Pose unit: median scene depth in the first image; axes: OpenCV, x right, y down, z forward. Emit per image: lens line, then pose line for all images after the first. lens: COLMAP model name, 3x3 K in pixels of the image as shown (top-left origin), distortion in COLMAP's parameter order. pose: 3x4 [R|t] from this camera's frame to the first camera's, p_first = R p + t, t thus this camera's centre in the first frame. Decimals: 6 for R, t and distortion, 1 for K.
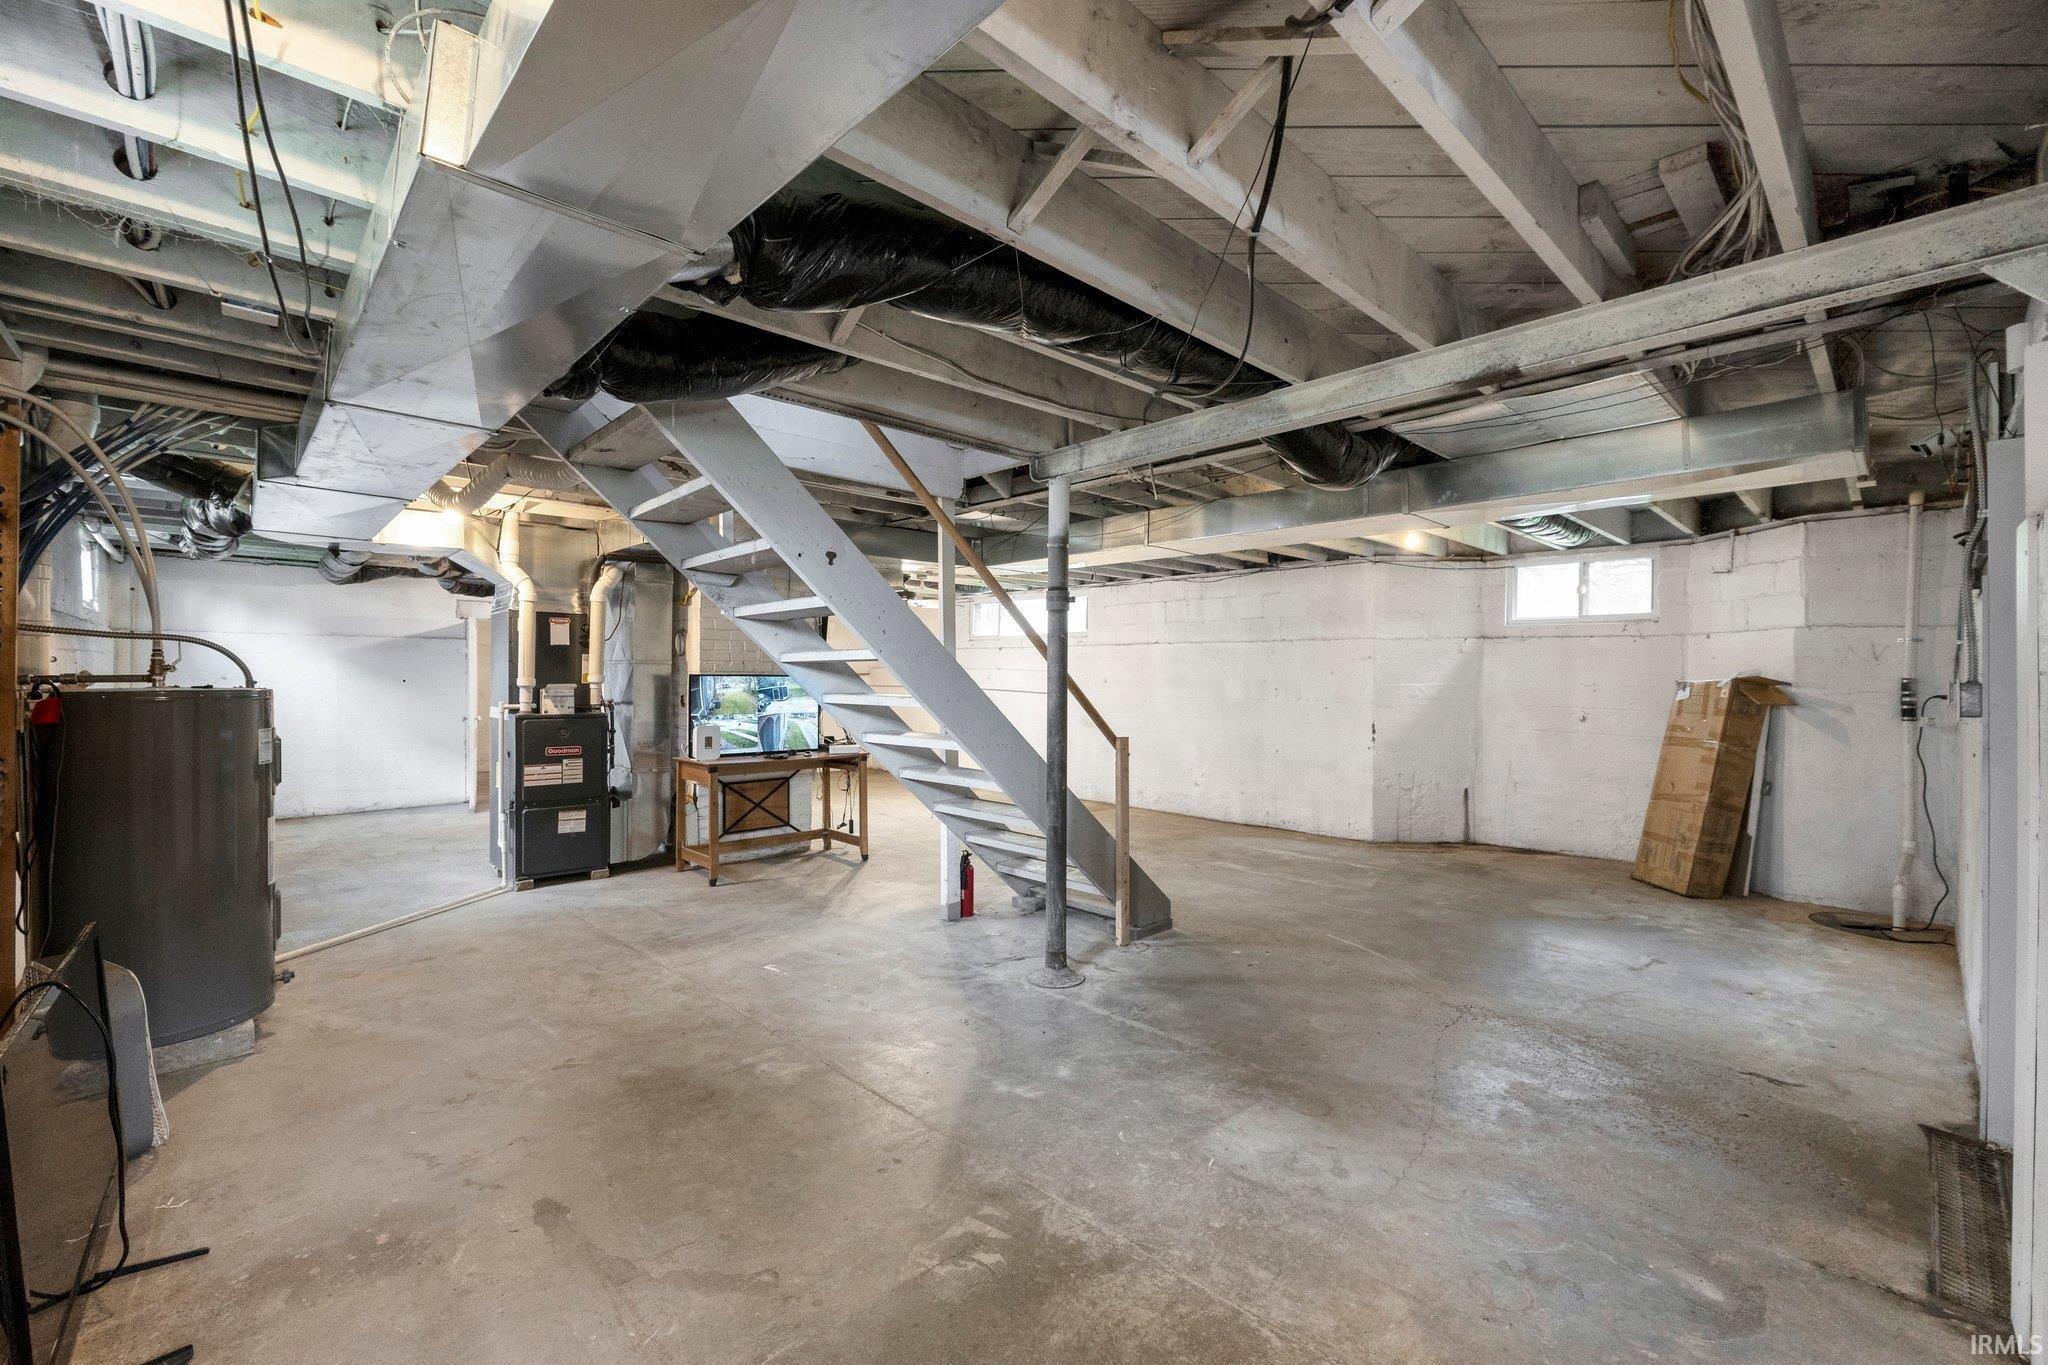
lens RADIAL K [[850.3, 0, 1018.7], [0, 850.3, 672.3], [0, 0, 1]] dist [-0.004841, 0.000211]
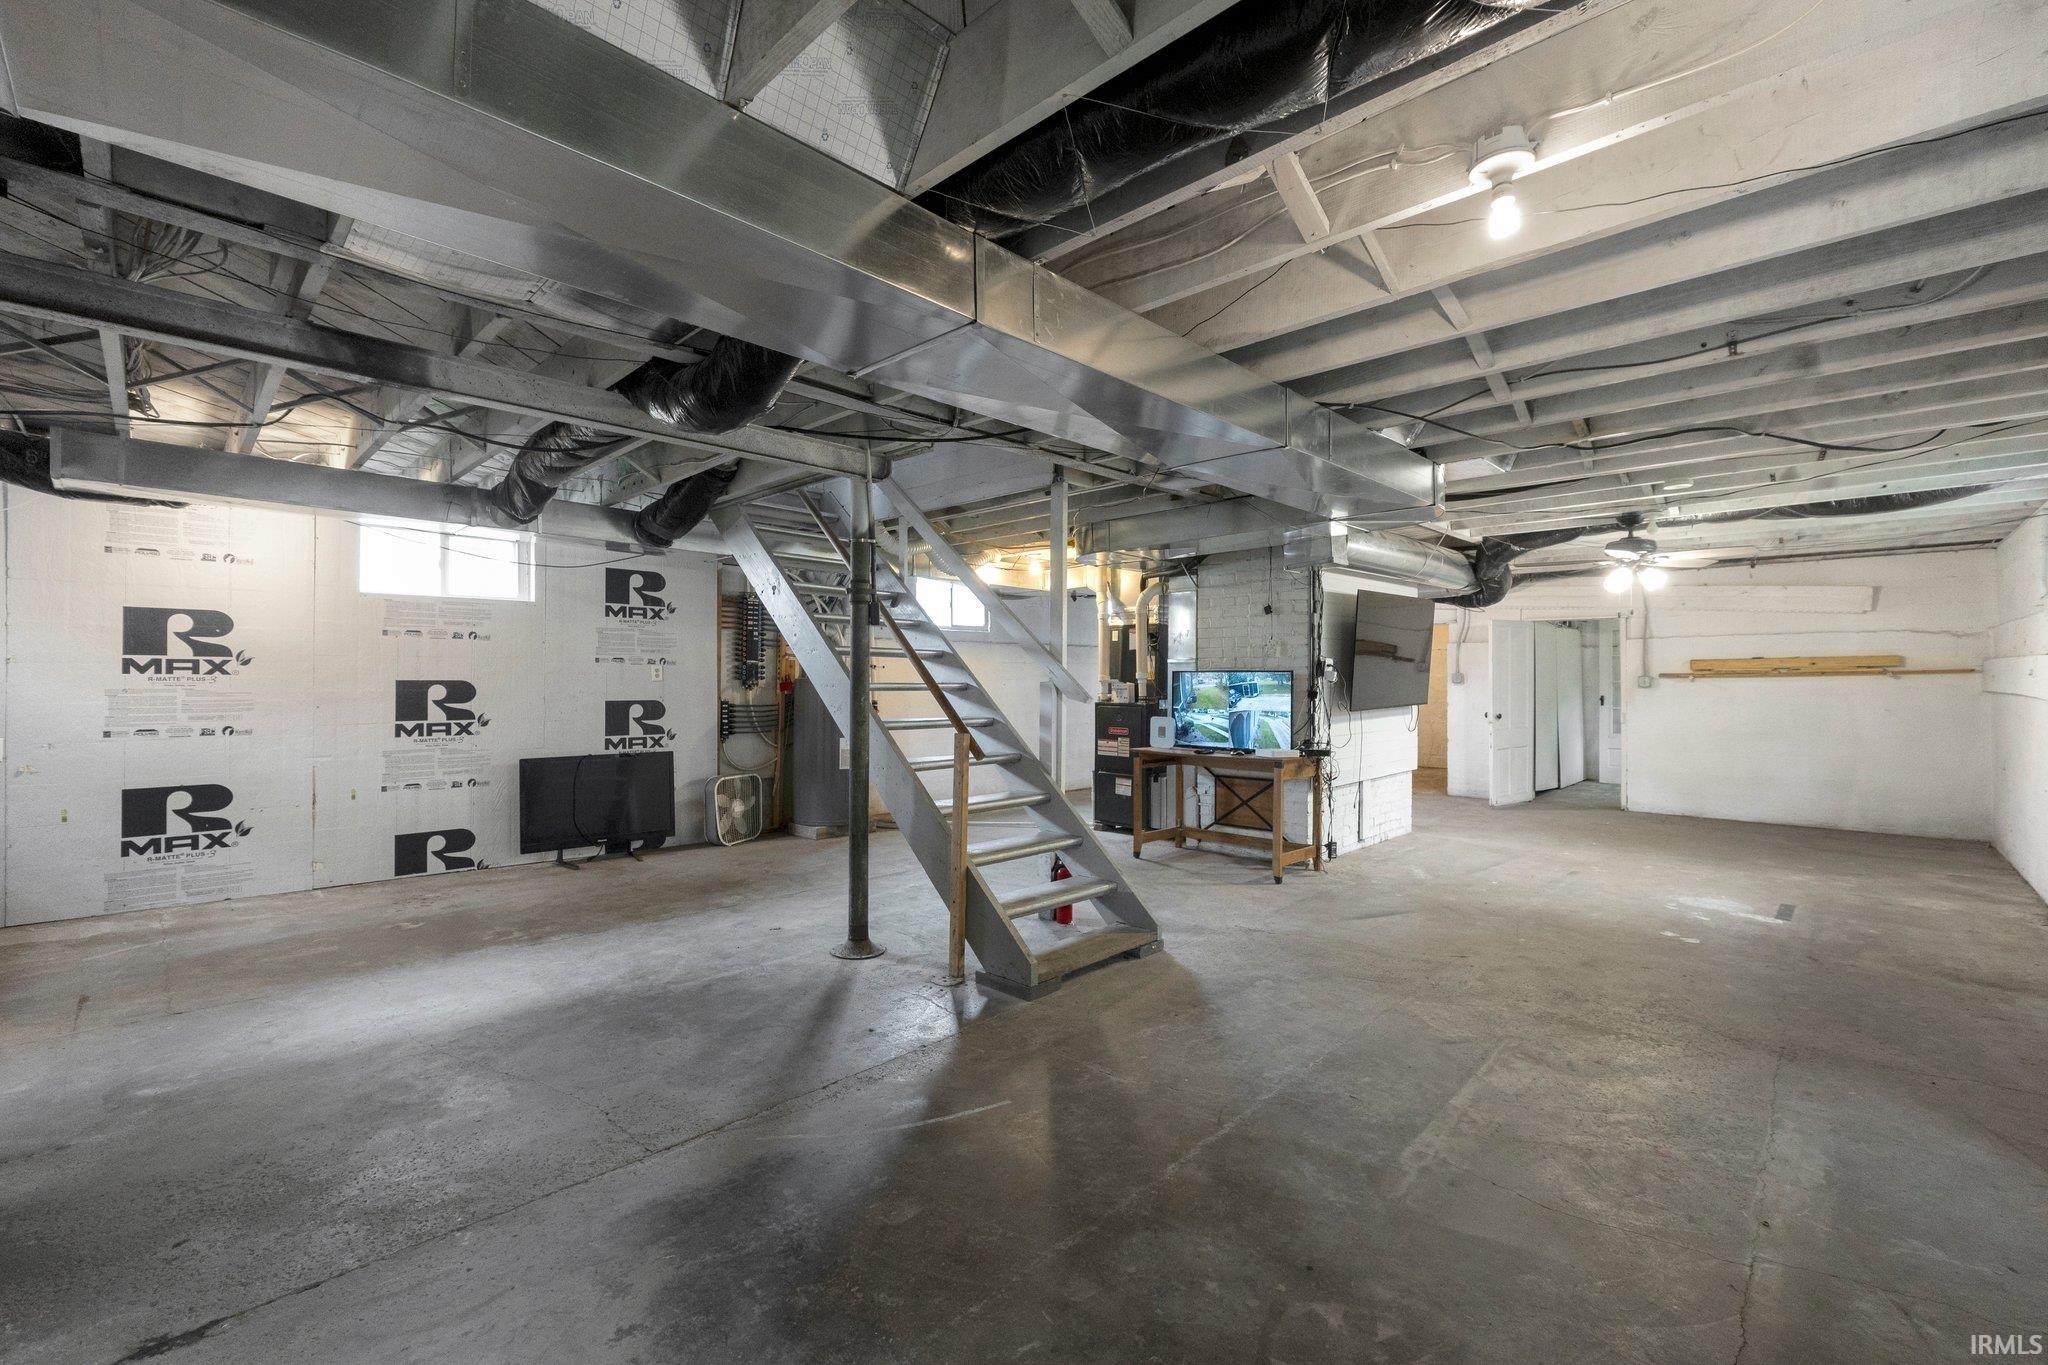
lens RADIAL K [[850.3, 0, 1023.0], [0, 850.3, 669.5], [0, 0, 1]] dist [-0.004841, 0.000211]
pose [[0.042876, -0.019469, -0.998891, 0.720695], [0.002874, 0.999808, -0.019364, 0.021398], [0.999076, -0.002040, 0.042924, 0.752379]]
